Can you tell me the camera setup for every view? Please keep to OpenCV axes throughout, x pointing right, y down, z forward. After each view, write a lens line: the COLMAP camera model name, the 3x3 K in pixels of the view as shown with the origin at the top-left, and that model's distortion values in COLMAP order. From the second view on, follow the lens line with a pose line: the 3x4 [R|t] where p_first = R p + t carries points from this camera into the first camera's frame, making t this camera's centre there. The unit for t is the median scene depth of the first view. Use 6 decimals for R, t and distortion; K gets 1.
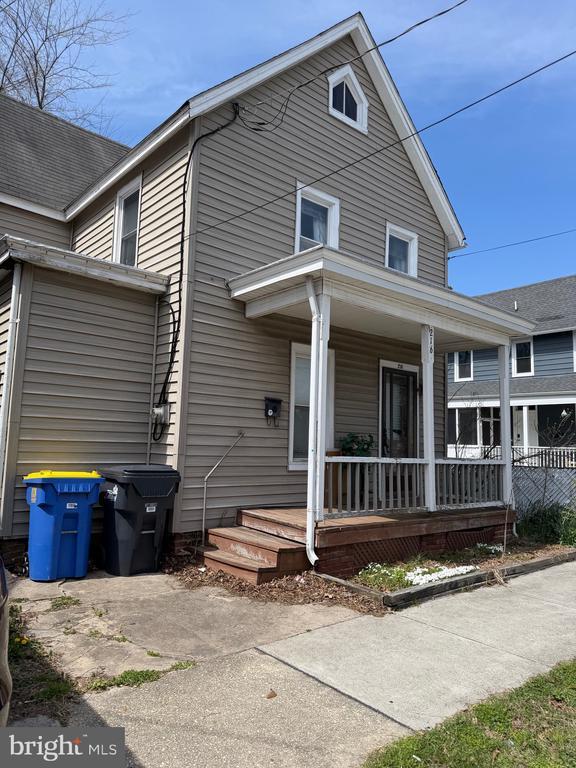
lens RADIAL K [[544.8, 0, 288.0], [0, 544.8, 384.0], [0, 0, 1]] dist [0.001014, -0.003551]
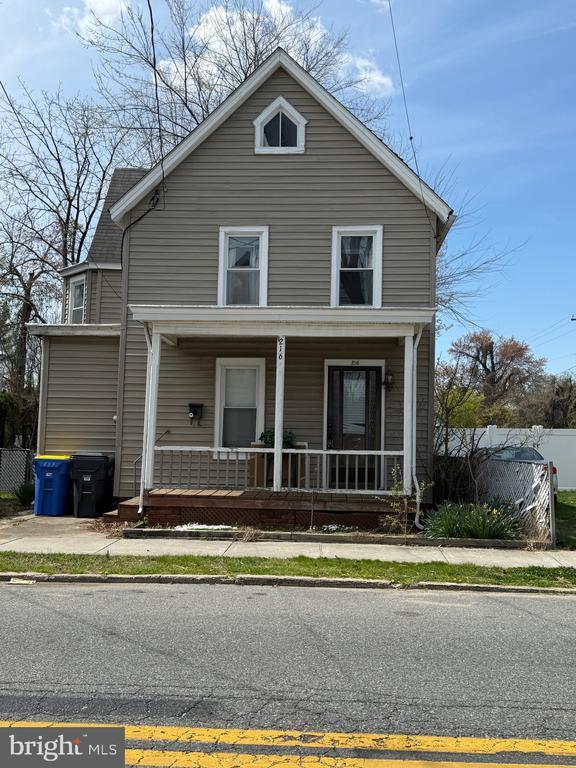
lens RADIAL K [[796.9, 0, 288.0], [0, 796.9, 384.0], [0, 0, 1]] dist [0.014280, 0.005581]
pose [[0.721631, -0.064148, -0.689300, 1.282405], [0.083346, 0.996506, -0.005483, 0.006396], [0.687243, -0.053494, 0.724456, -0.211466]]
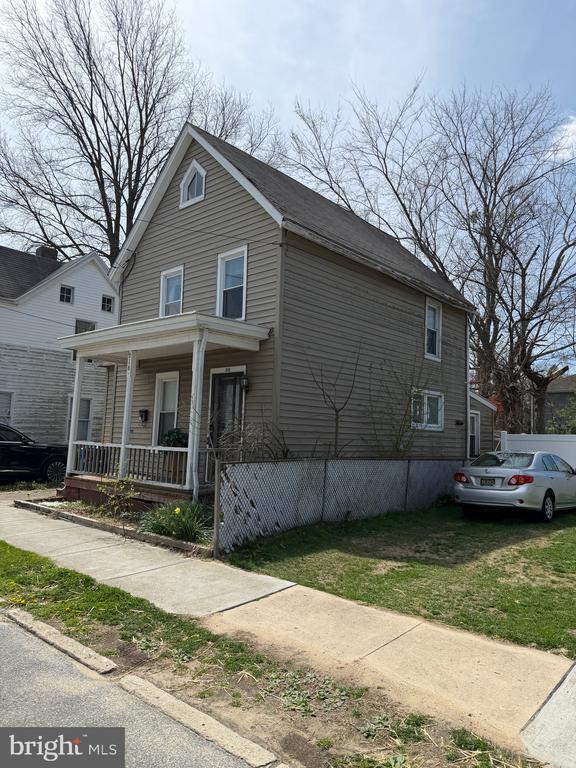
lens RADIAL K [[544.8, 0, 288.0], [0, 544.8, 384.0], [0, 0, 1]] dist [0.001014, -0.003551]
pose [[0.111191, -0.124151, -0.986014, 1.503241], [0.076999, 0.990260, -0.116003, 0.156537], [0.990812, -0.063023, 0.119668, 1.092902]]
